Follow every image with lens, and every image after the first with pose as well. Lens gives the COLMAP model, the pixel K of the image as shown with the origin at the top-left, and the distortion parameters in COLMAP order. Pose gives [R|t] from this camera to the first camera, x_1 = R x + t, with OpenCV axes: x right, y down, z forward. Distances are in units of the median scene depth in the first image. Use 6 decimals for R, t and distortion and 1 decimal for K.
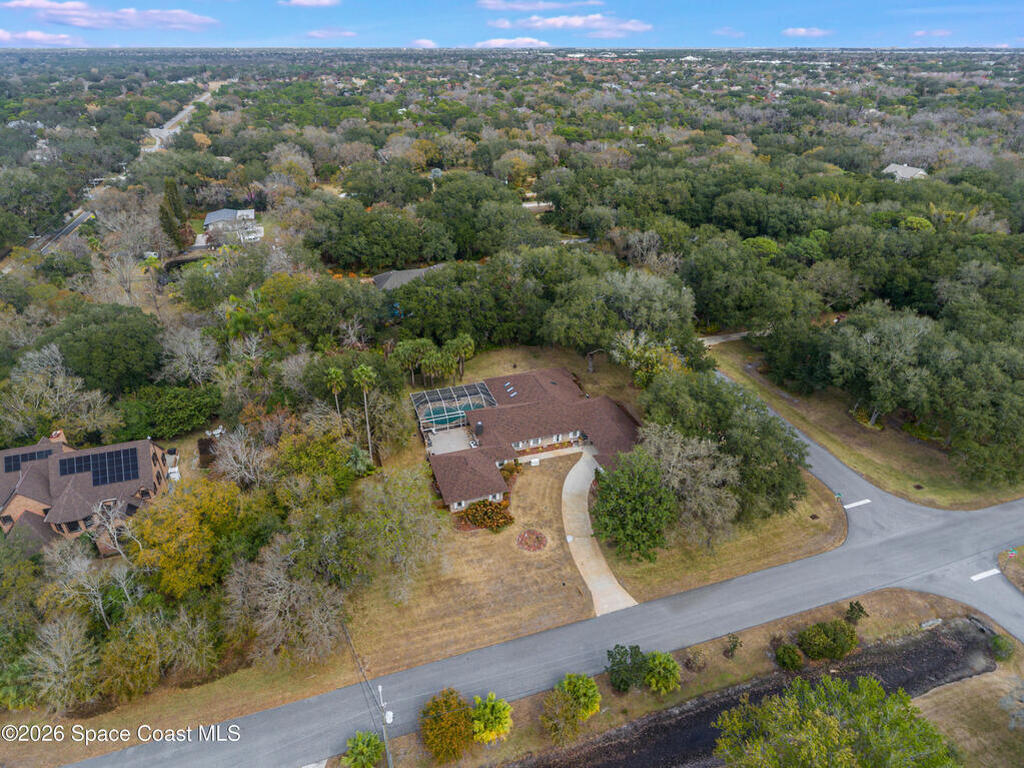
lens RADIAL K [[612.2, 0, 511.1], [0, 612.2, 391.4], [0, 0, 1]] dist [0.007045, -0.002749]
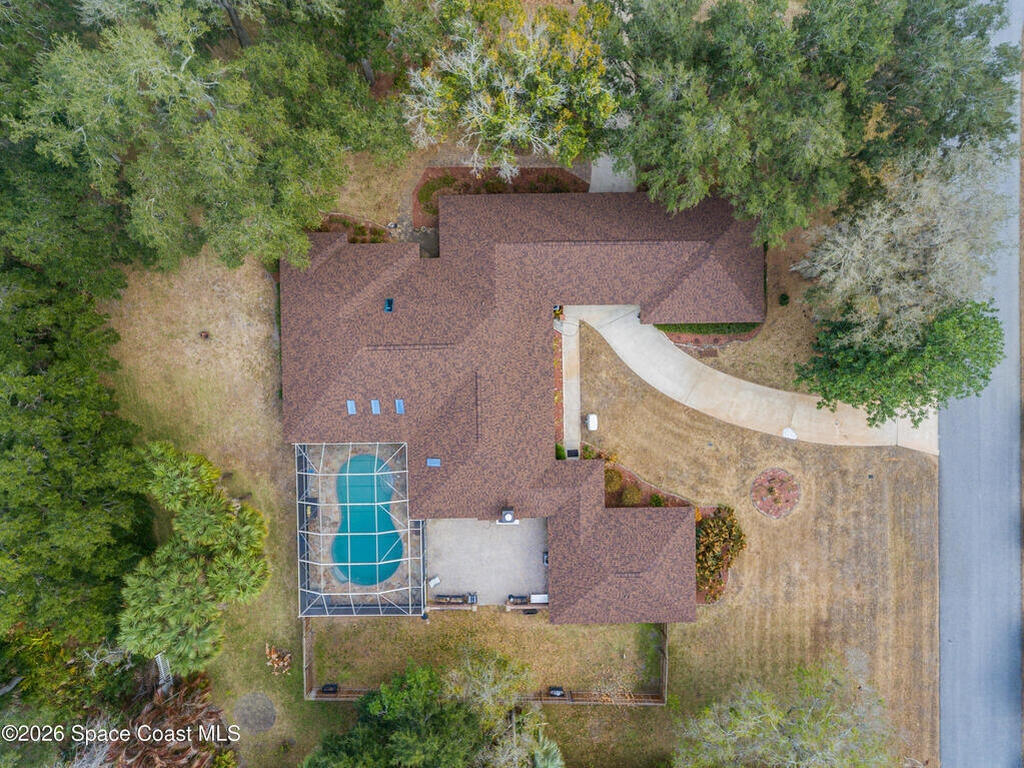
lens RADIAL K [[612.7, 0, 512.0], [0, 612.7, 384.0], [0, 0, 1]] dist [0.000866, 0.001447]
pose [[0.308650, -0.950806, -0.026498, 0.063924], [0.469525, 0.128071, 0.873581, -0.396744], [-0.827213, -0.282073, 0.485957, 0.829275]]
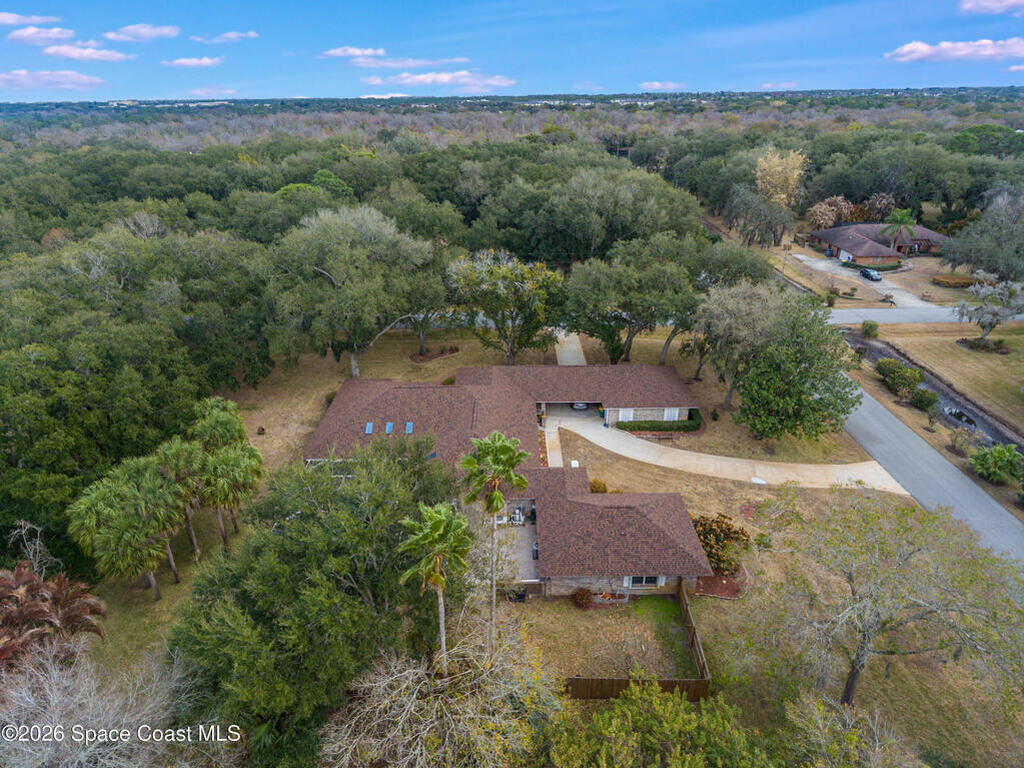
lens RADIAL K [[612.7, 0, 512.0], [0, 612.7, 384.0], [0, 0, 1]] dist [0.000866, 0.001447]
pose [[0.320677, -0.420403, 0.848780, -0.463894], [0.478956, 0.845070, 0.237611, -0.127750], [-0.817171, 0.330332, 0.472349, 0.760358]]
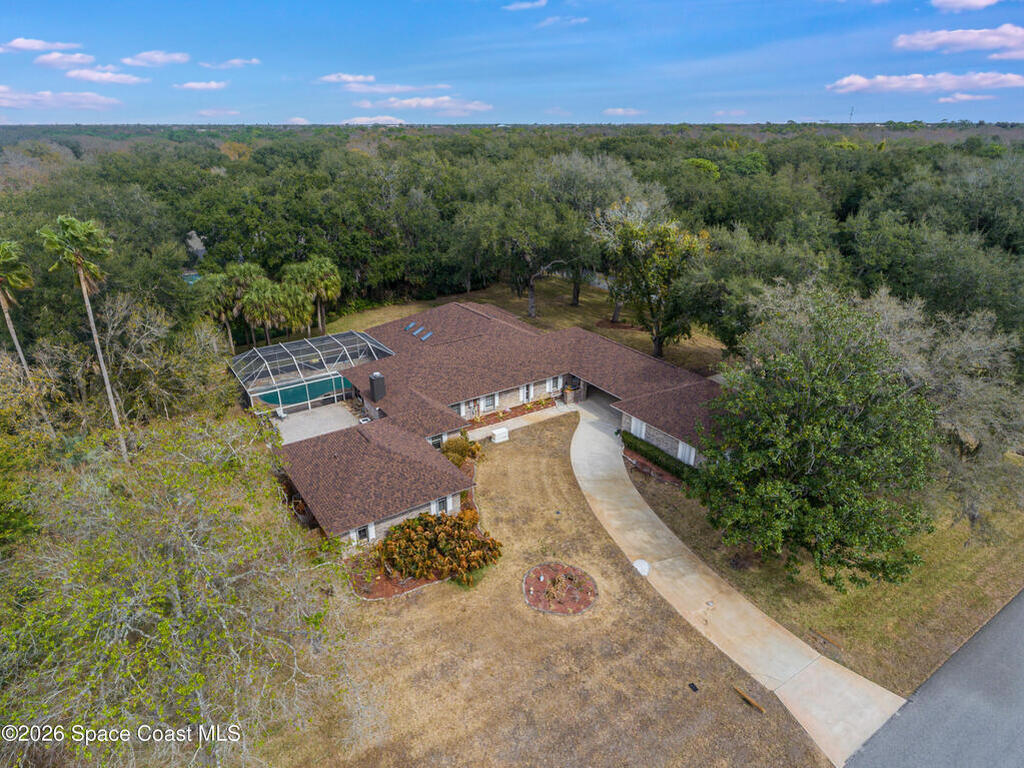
lens RADIAL K [[612.2, 0, 511.1], [0, 612.2, 391.4], [0, 0, 1]] dist [0.007045, -0.002749]
pose [[0.964310, -0.109865, 0.240909, -0.070617], [0.133334, 0.987561, -0.083339, 0.126111], [-0.228756, 0.112486, 0.966963, 0.524829]]
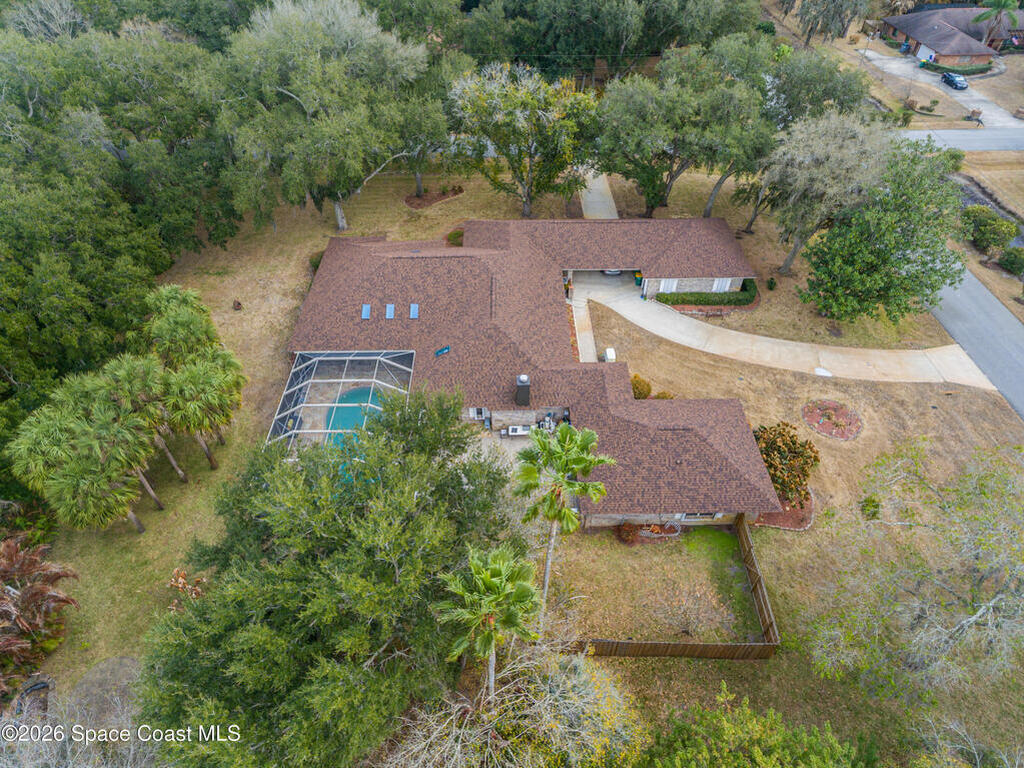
lens RADIAL K [[612.2, 0, 511.1], [0, 612.2, 391.4], [0, 0, 1]] dist [0.007045, -0.002749]
pose [[0.312484, -0.669187, 0.674197, -0.358749], [0.477081, 0.724293, 0.497788, -0.161243], [-0.821430, 0.166096, 0.545587, 0.814712]]
